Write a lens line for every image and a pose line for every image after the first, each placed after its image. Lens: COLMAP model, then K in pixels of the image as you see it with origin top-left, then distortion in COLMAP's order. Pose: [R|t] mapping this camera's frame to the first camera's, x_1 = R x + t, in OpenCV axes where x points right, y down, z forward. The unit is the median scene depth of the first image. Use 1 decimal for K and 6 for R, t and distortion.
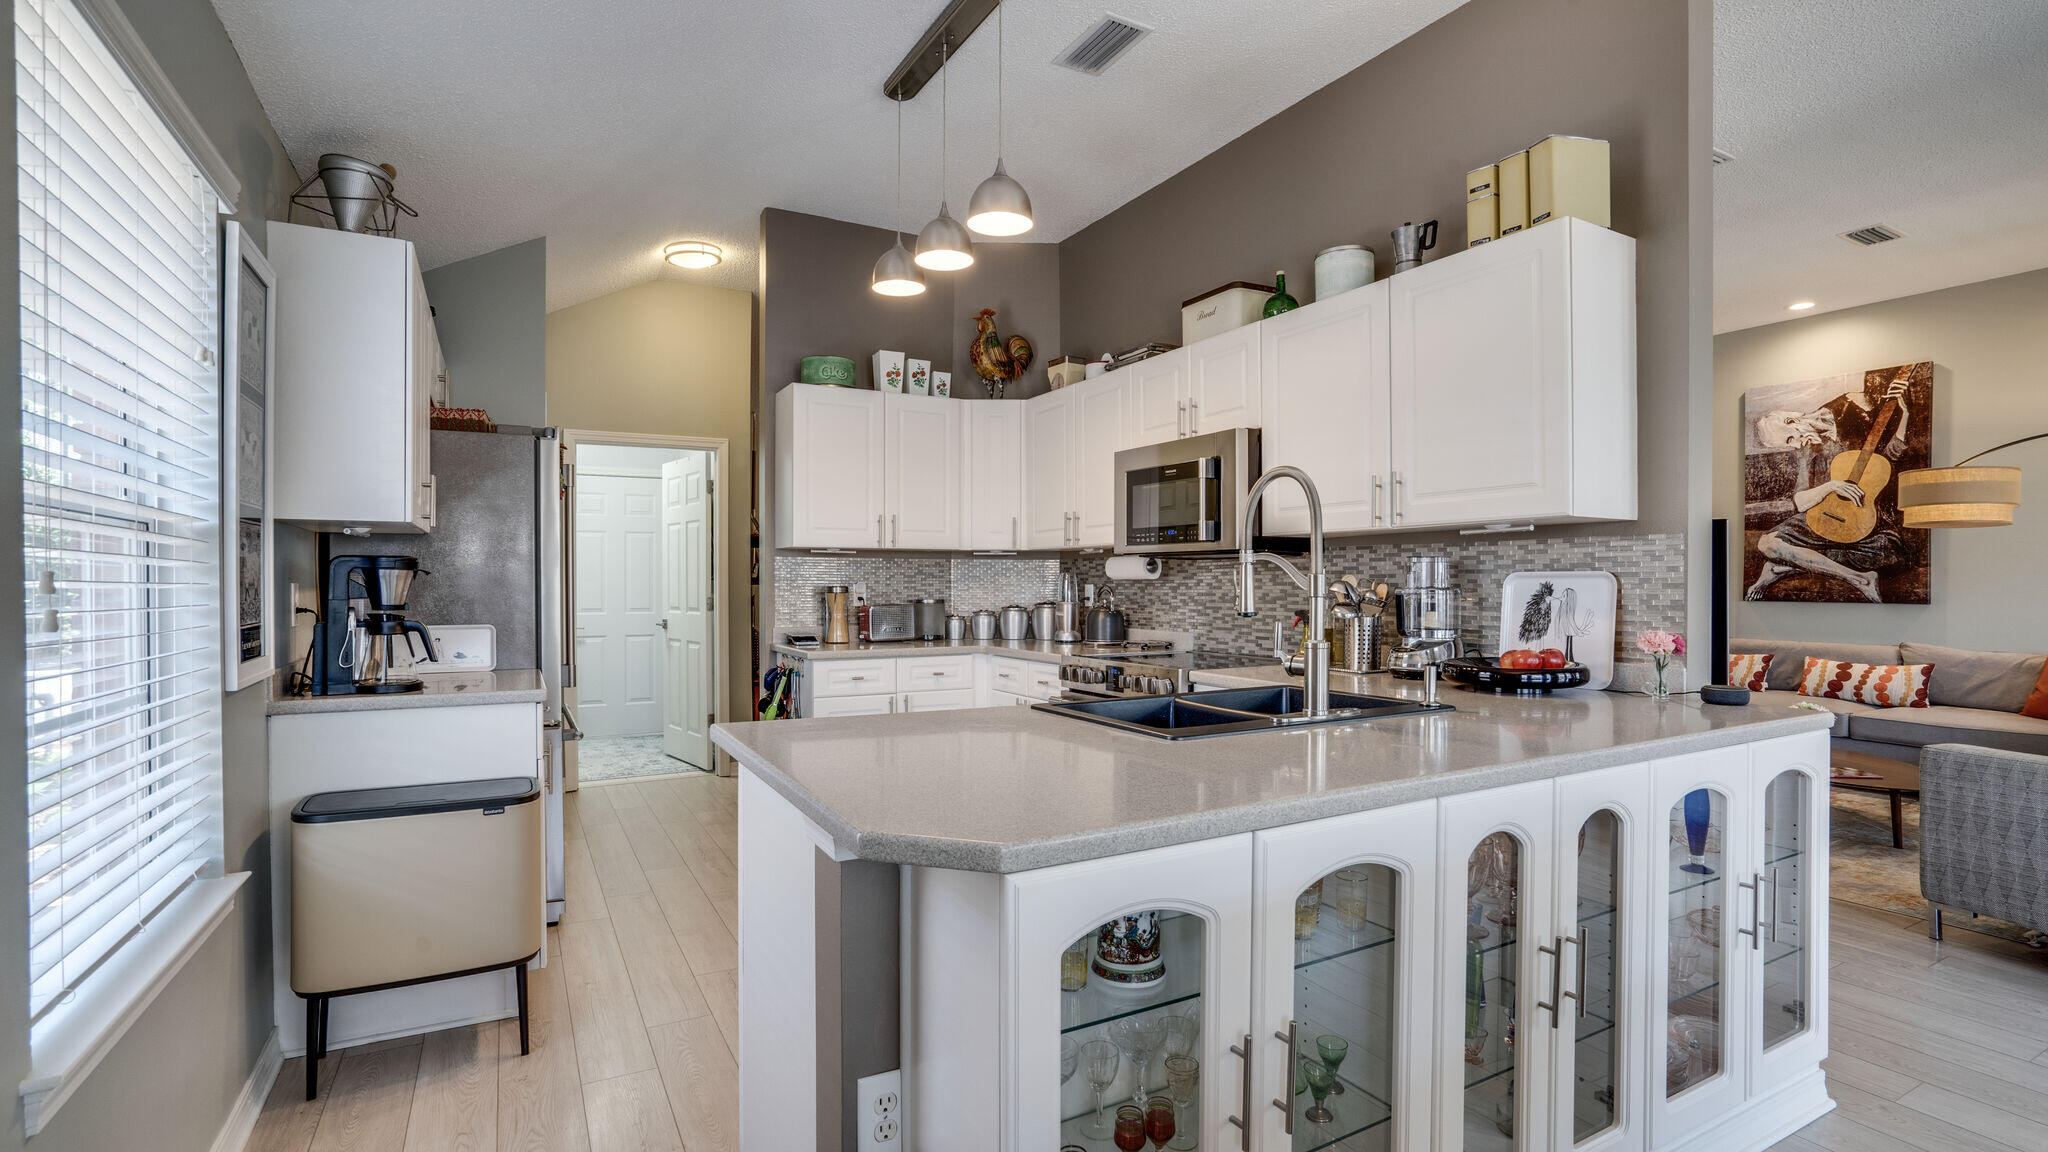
lens RADIAL K [[946.0, 0, 1019.1], [0, 946.0, 583.8], [0, 0, 1]] dist [-0.060424, 0.034544]
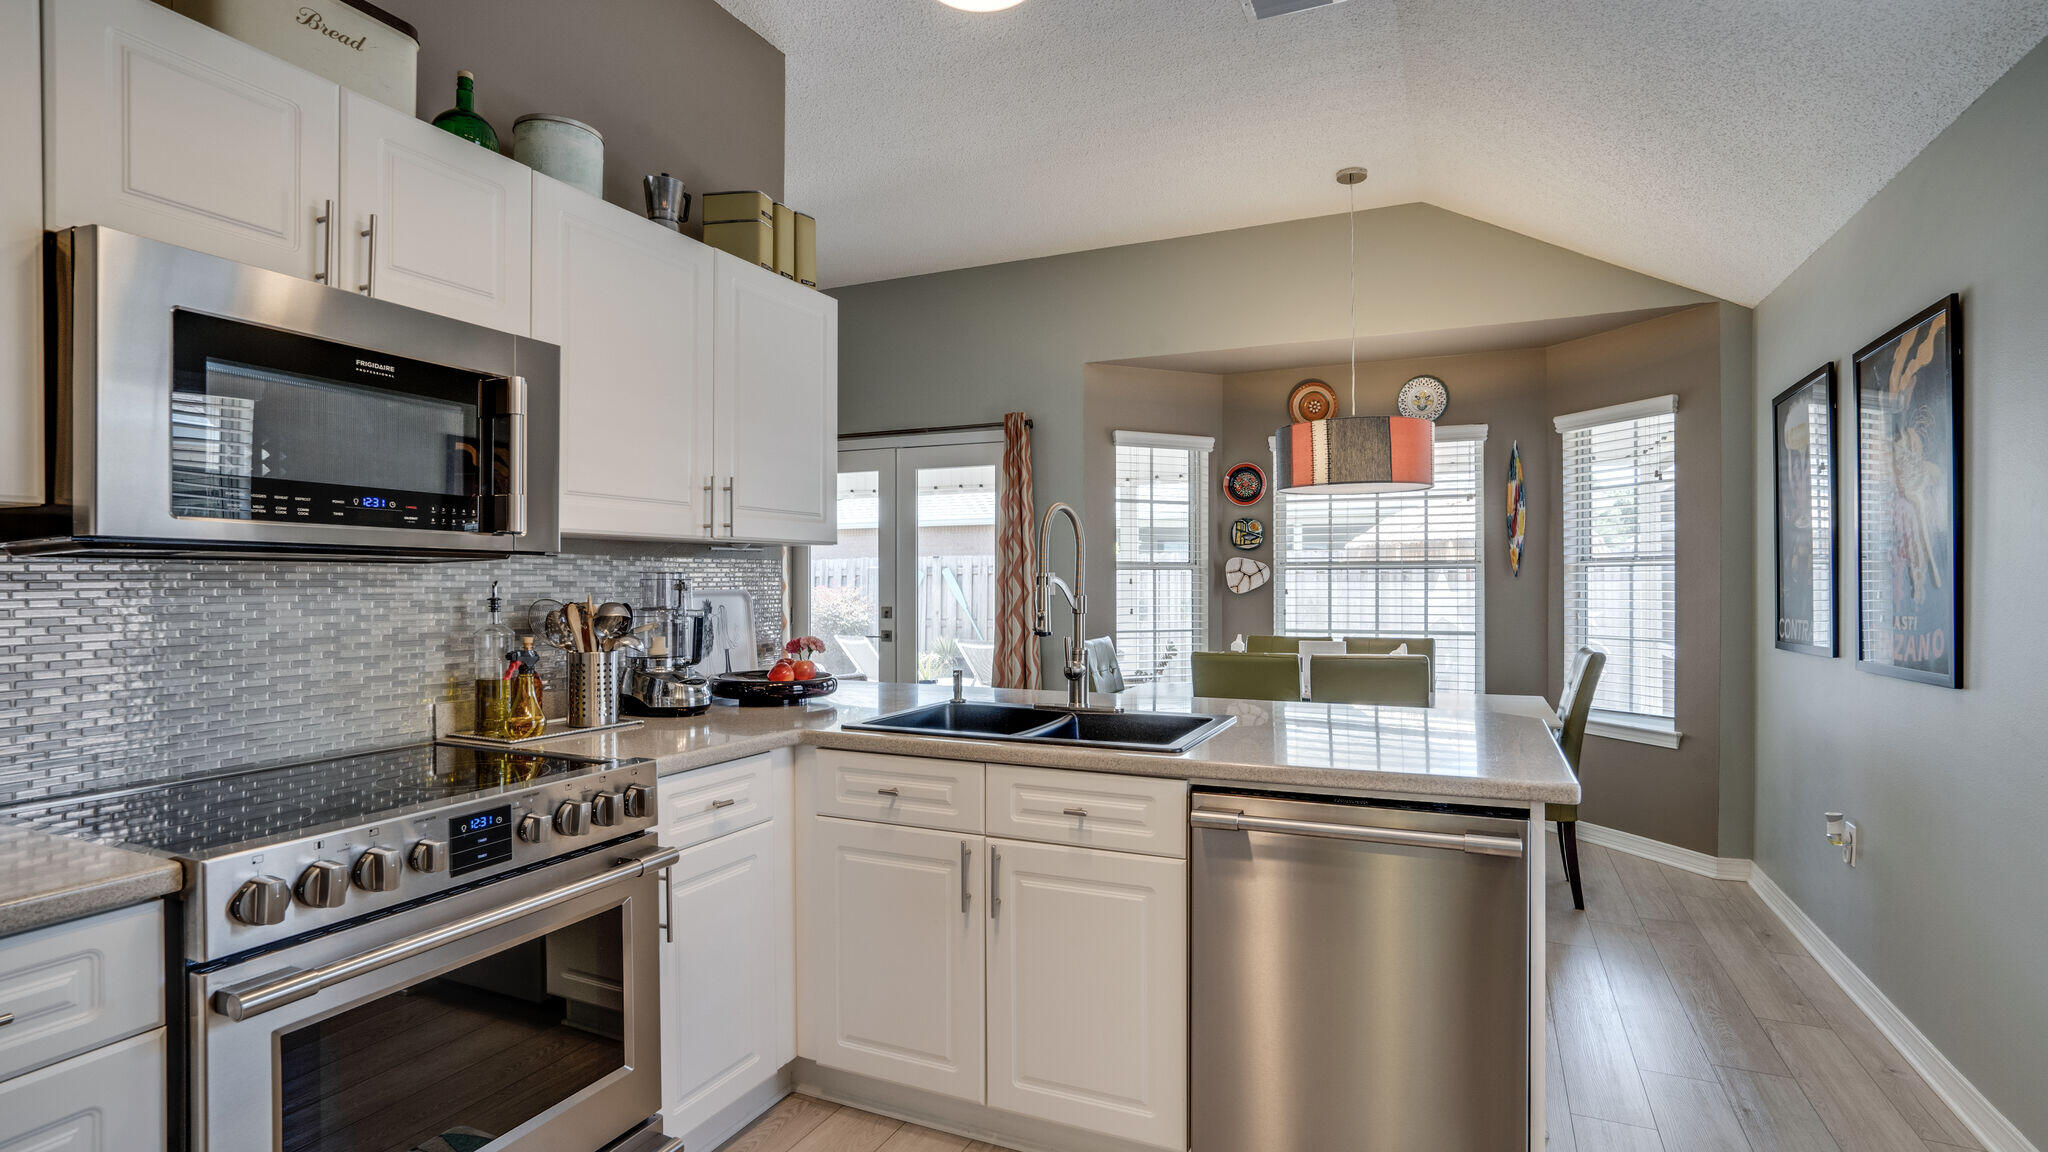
lens RADIAL K [[946.0, 0, 1019.1], [0, 946.0, 583.8], [0, 0, 1]] dist [-0.060424, 0.034544]
pose [[-0.567391, -0.000263, 0.823448, -0.295328], [0.003612, 0.999990, 0.002808, -0.012954], [-0.823440, 0.004568, -0.567385, 0.791700]]
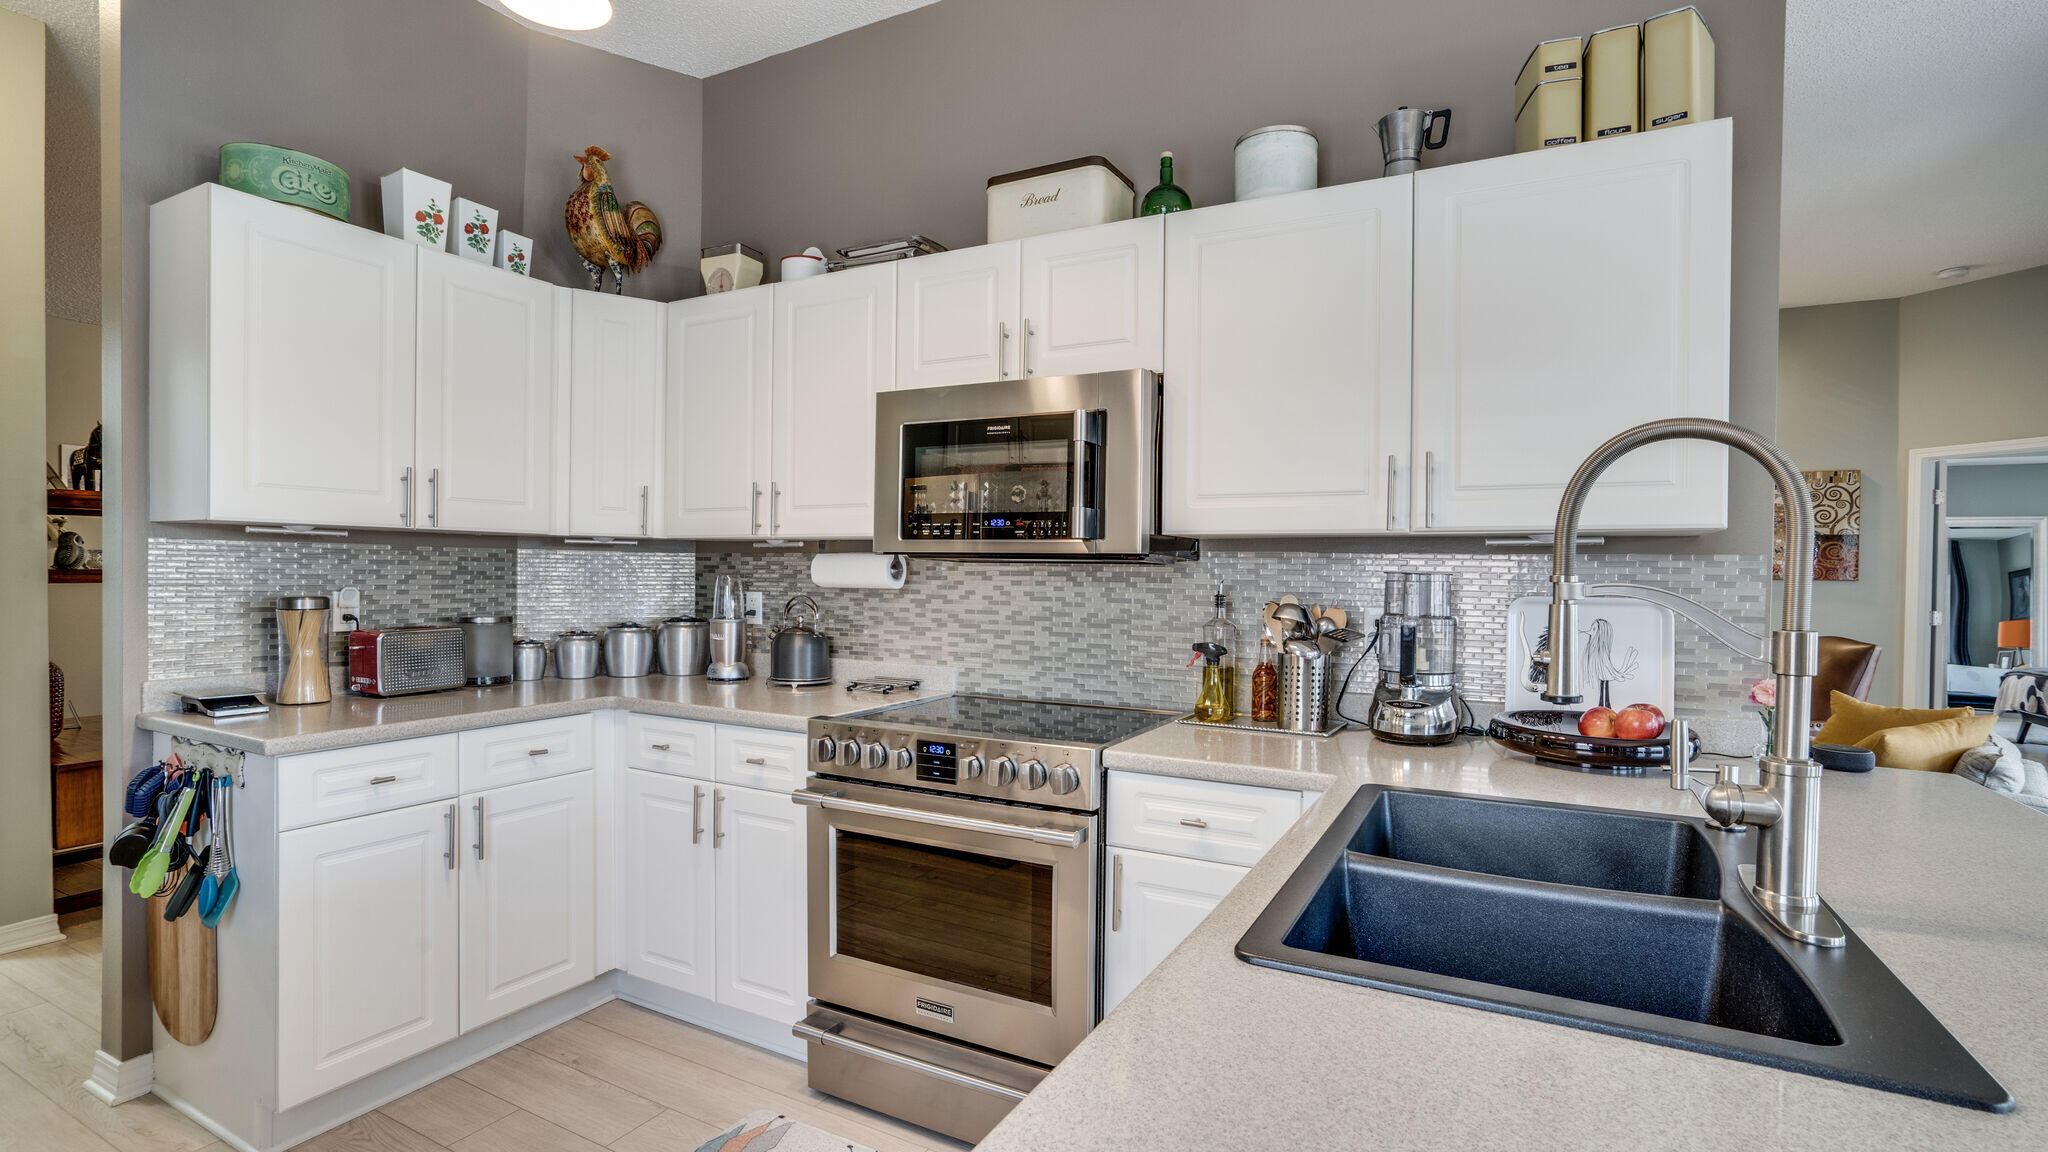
lens RADIAL K [[946.0, 0, 1019.1], [0, 946.0, 583.8], [0, 0, 1]] dist [-0.060424, 0.034544]
pose [[0.840976, 0.004639, 0.541052, -0.141518], [-0.012836, 0.999853, 0.011378, -0.016237], [-0.540919, -0.016514, 0.840912, 0.360821]]
